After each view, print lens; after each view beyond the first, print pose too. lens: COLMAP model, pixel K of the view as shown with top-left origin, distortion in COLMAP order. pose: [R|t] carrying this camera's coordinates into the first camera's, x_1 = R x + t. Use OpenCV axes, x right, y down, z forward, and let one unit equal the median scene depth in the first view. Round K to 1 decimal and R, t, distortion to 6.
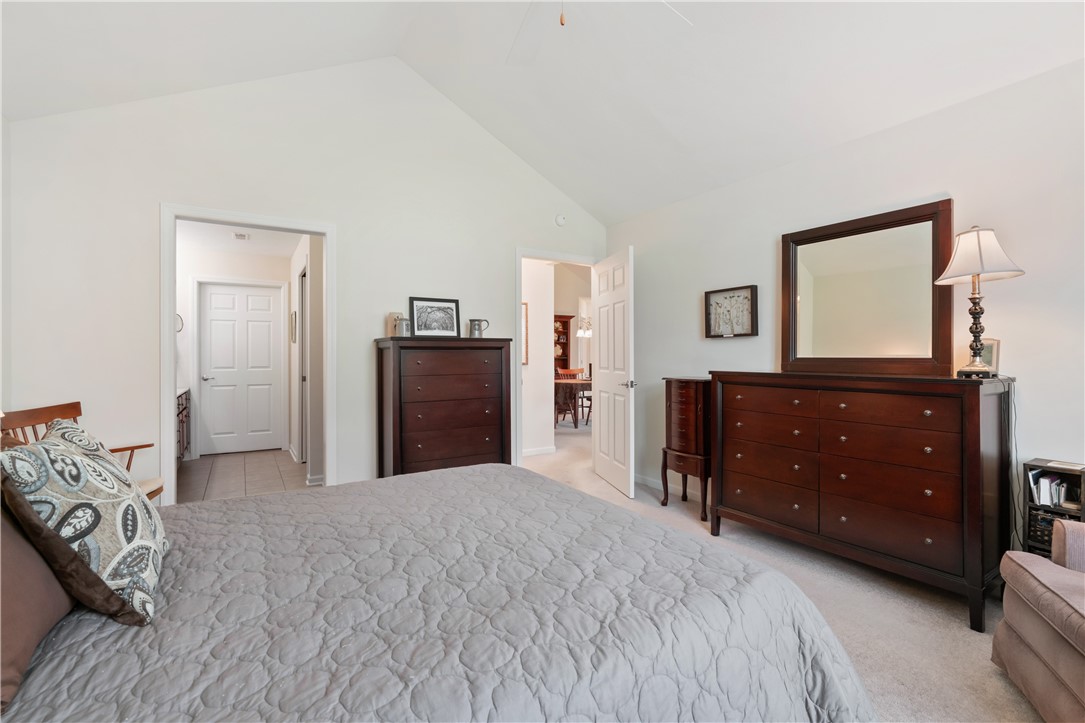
lens RADIAL K [[486.8, 0, 538.3], [0, 486.8, 355.1], [0, 0, 1]] dist [-0.015320, 0.005421]
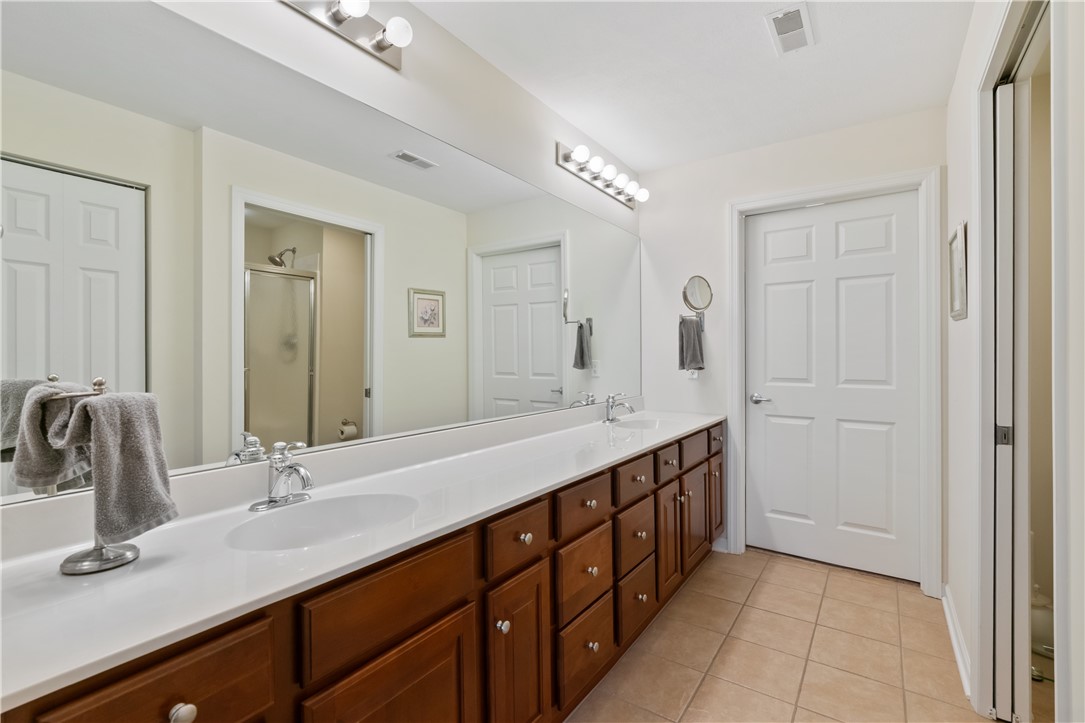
lens RADIAL K [[486.8, 0, 541.1], [0, 486.8, 354.5], [0, 0, 1]] dist [-0.015320, 0.005421]
pose [[0.399475, 0.002225, -0.916741, -0.303121], [-0.000999, 0.999998, 0.001992, 0.000087], [0.916743, 0.000120, 0.399476, 0.580133]]
